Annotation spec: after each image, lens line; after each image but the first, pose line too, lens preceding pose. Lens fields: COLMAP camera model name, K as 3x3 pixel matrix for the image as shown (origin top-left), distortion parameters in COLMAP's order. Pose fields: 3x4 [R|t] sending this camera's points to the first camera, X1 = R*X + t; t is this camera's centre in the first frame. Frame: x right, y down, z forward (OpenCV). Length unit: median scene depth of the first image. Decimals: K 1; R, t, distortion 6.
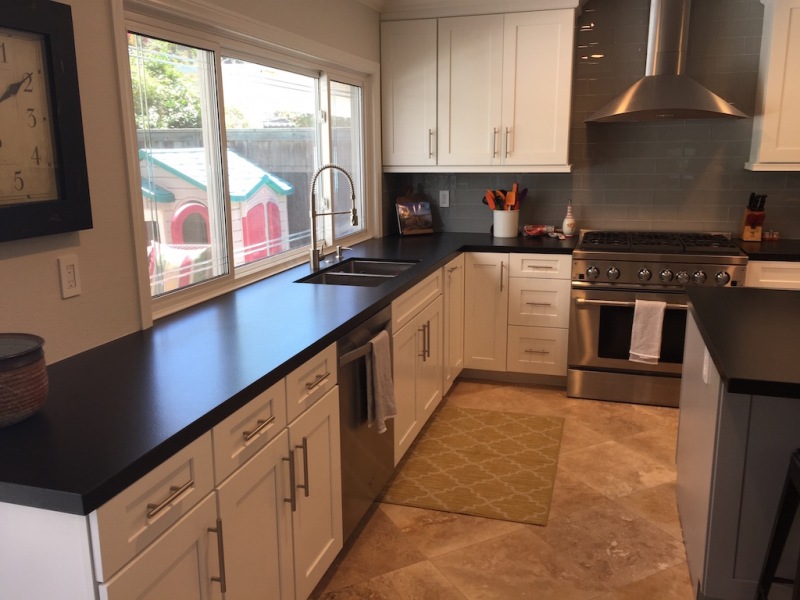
lens RADIAL K [[686.0, 0, 399.7], [0, 686.0, 297.4], [0, 0, 1]] dist [0.074970, -0.091395]
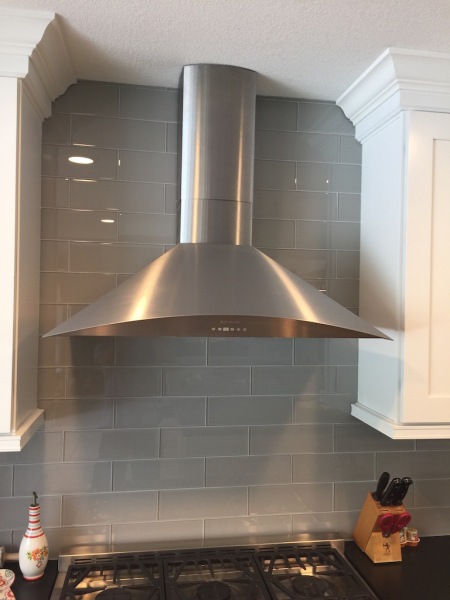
lens RADIAL K [[527.4, 0, 226.0], [0, 527.4, 297.6], [0, 0, 1]] dist [0.045875, -0.033889]
pose [[0.894968, 0.029839, 0.445131, 0.218263], [0.069062, 0.976467, -0.204311, -0.203041], [-0.440752, 0.213594, 0.871846, 0.670769]]
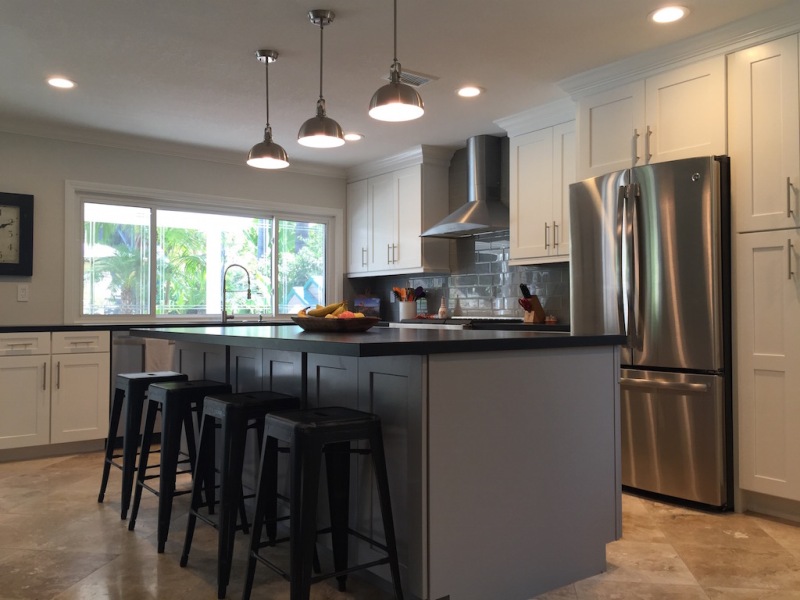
lens RADIAL K [[686.0, 0, 402.9], [0, 686.0, 297.5], [0, 0, 1]] dist [0.074970, -0.091395]
pose [[0.804272, -0.002729, -0.594256, 1.067398], [-0.132827, 0.973865, -0.184242, 0.132873], [0.579227, 0.227113, 0.782889, -0.101854]]
